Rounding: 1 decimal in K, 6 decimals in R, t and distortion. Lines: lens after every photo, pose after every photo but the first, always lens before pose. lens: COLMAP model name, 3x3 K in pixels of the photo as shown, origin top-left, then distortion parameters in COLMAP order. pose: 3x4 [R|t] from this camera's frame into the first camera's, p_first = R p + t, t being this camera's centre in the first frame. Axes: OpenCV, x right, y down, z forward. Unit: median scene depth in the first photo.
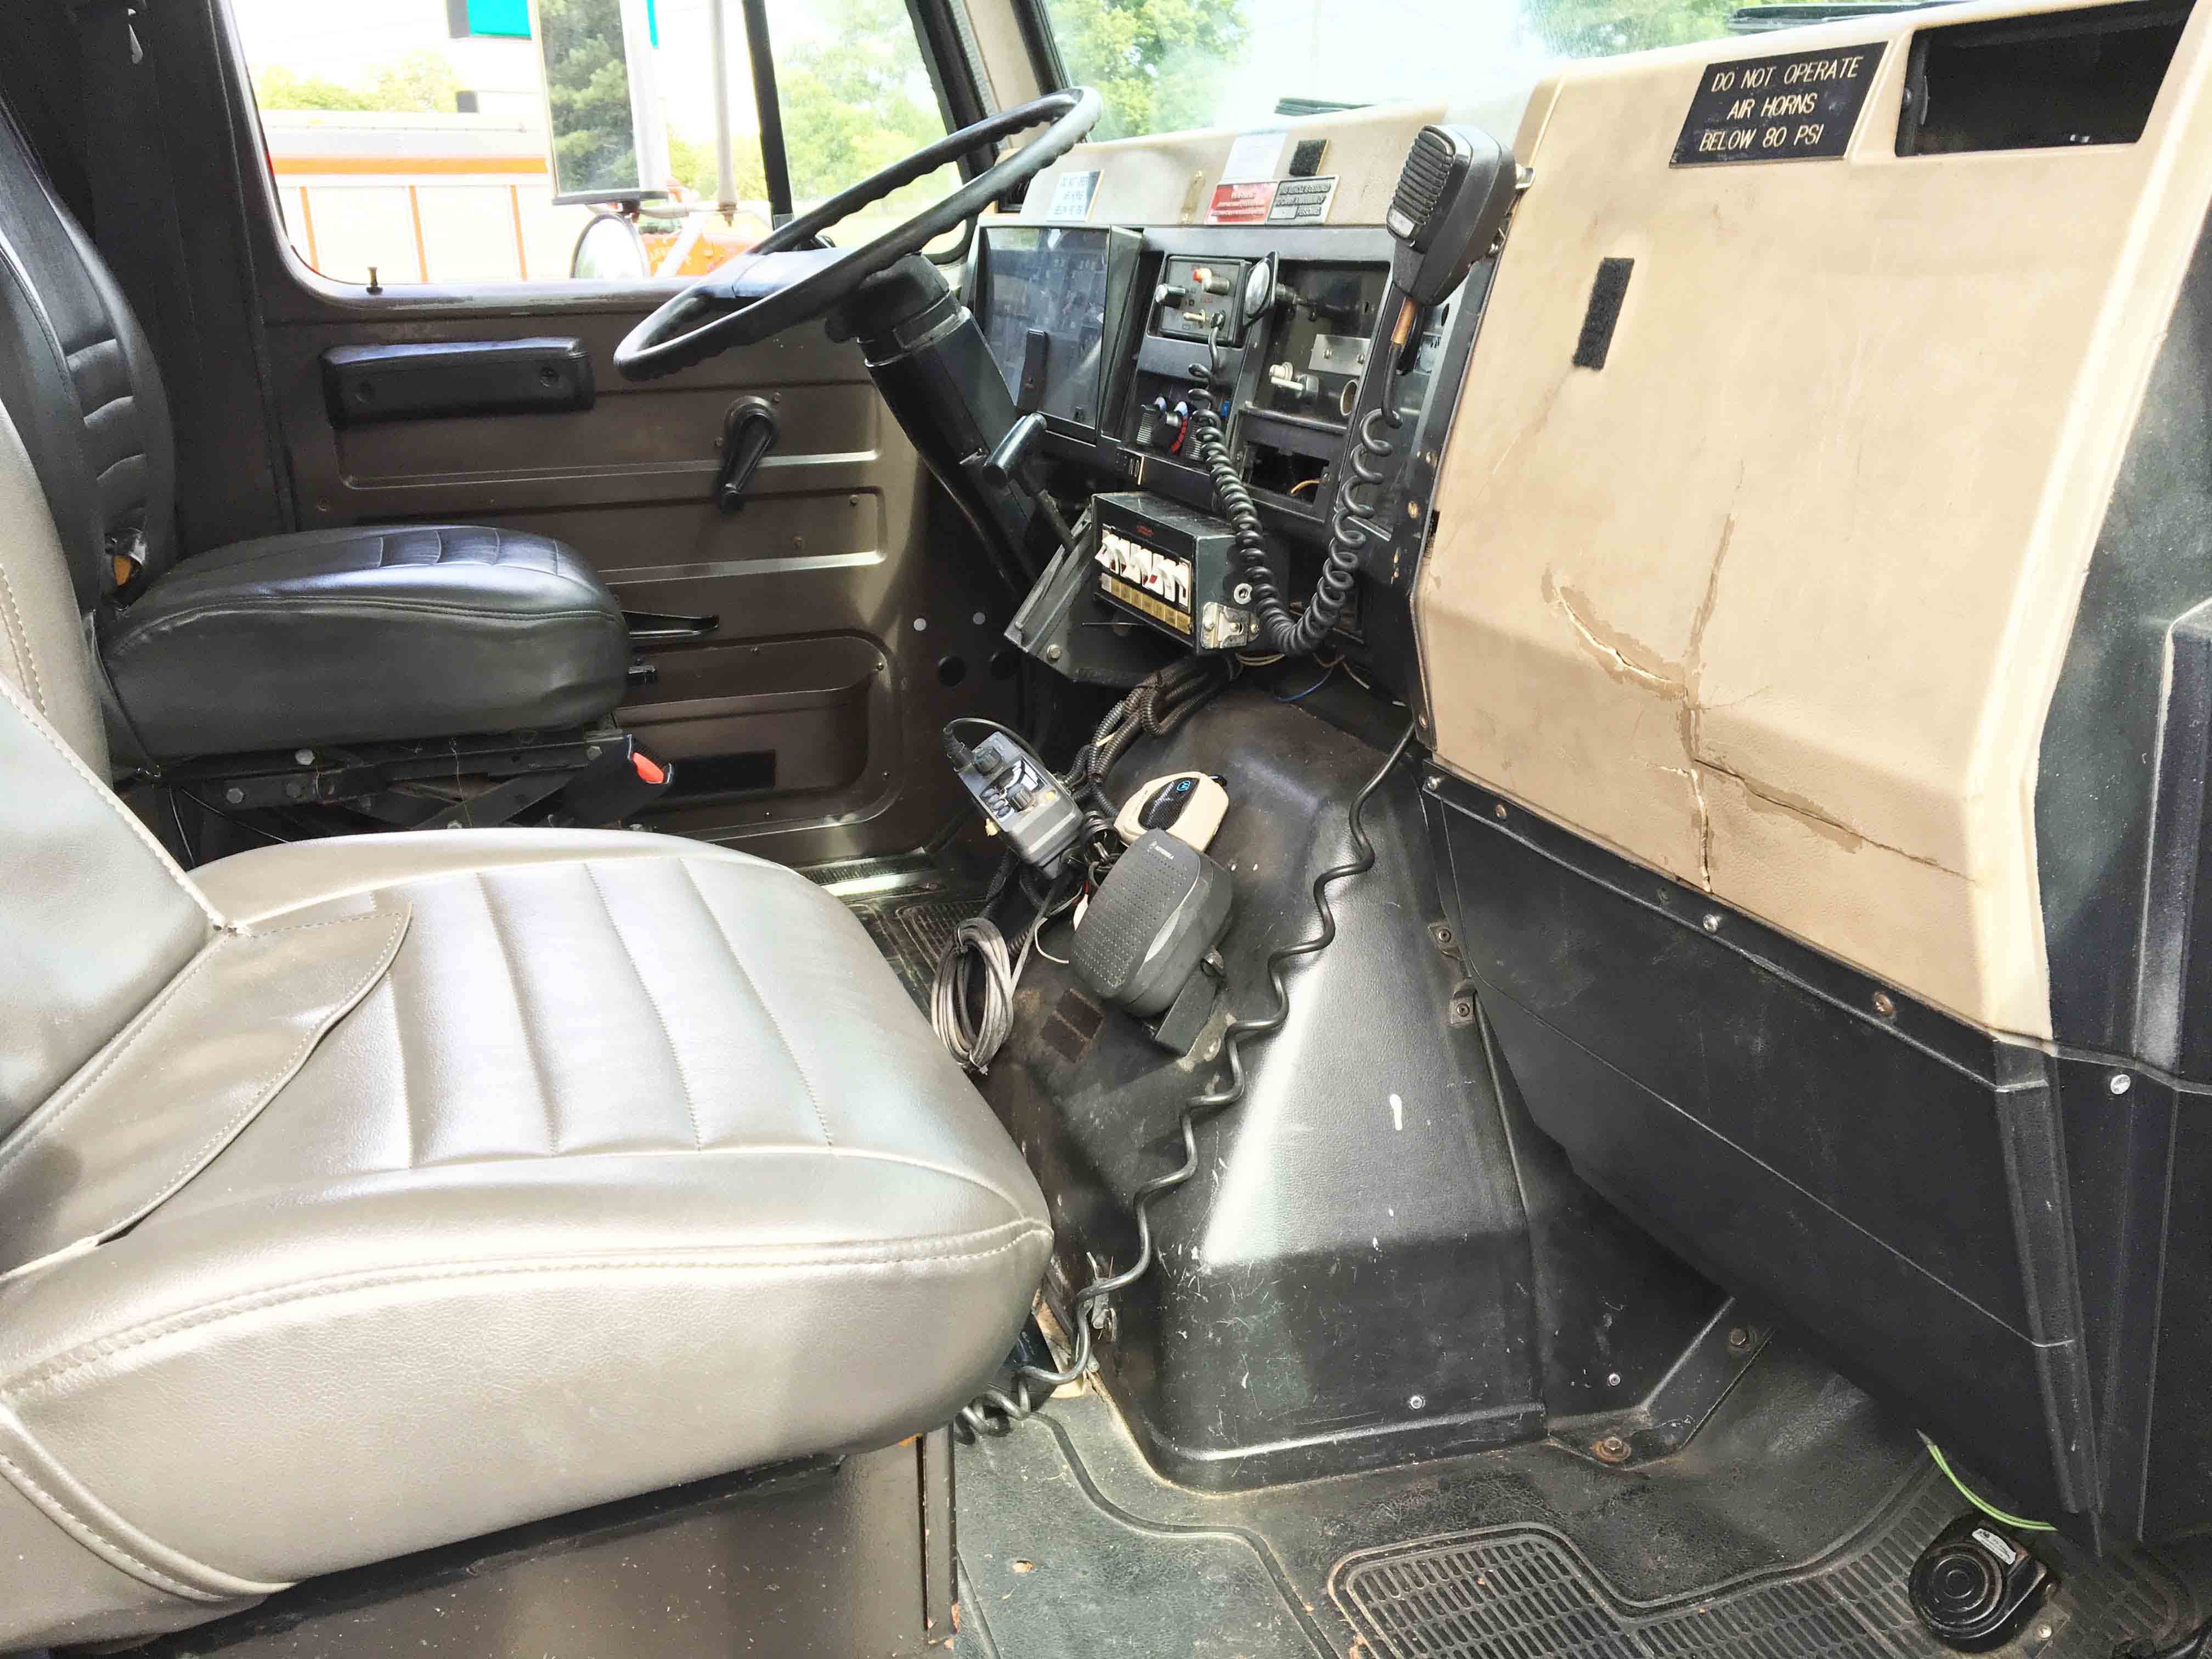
lens RADIAL K [[1868.4, 0, 1124.1], [0, 1868.4, 818.2], [0, 0, 1]] dist [0.083844, -0.152364]
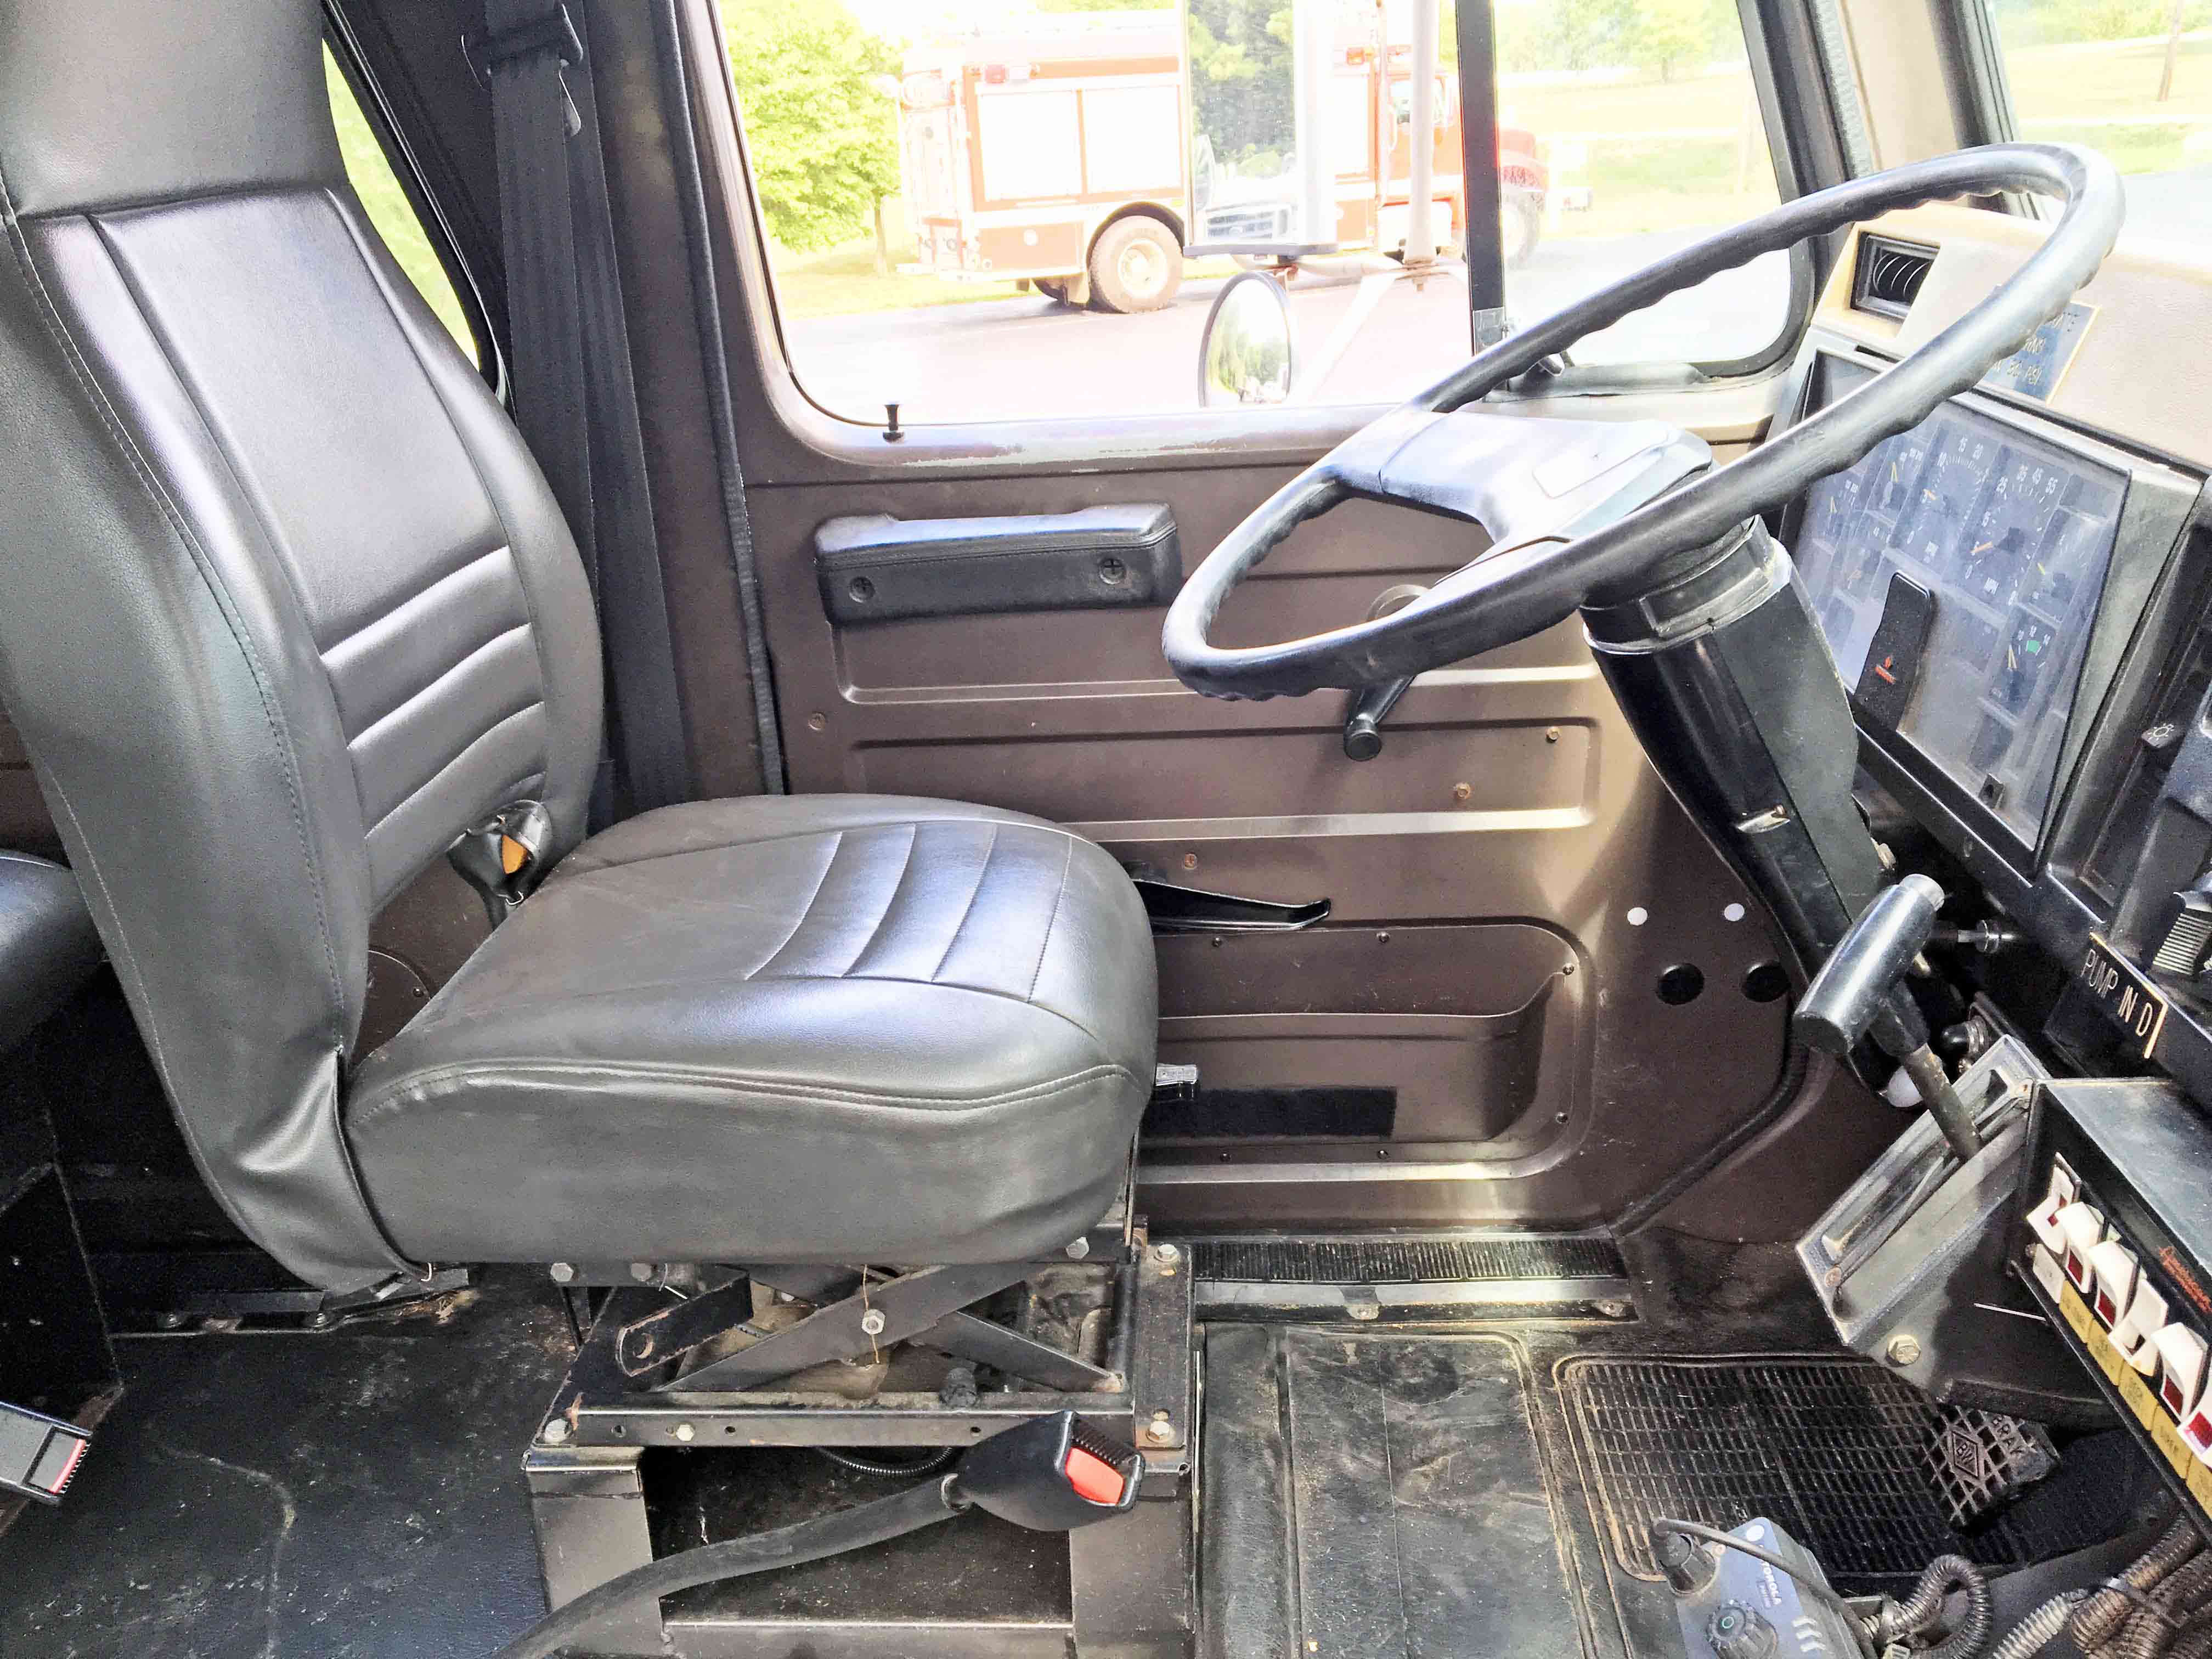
lens RADIAL K [[1868.4, 0, 1124.1], [0, 1868.4, 818.2], [0, 0, 1]] dist [0.083844, -0.152364]
pose [[0.928495, 0.106176, -0.355842, -0.052619], [-0.086160, 0.993699, 0.071686, -0.196948], [0.361211, -0.035901, 0.931793, 0.376215]]
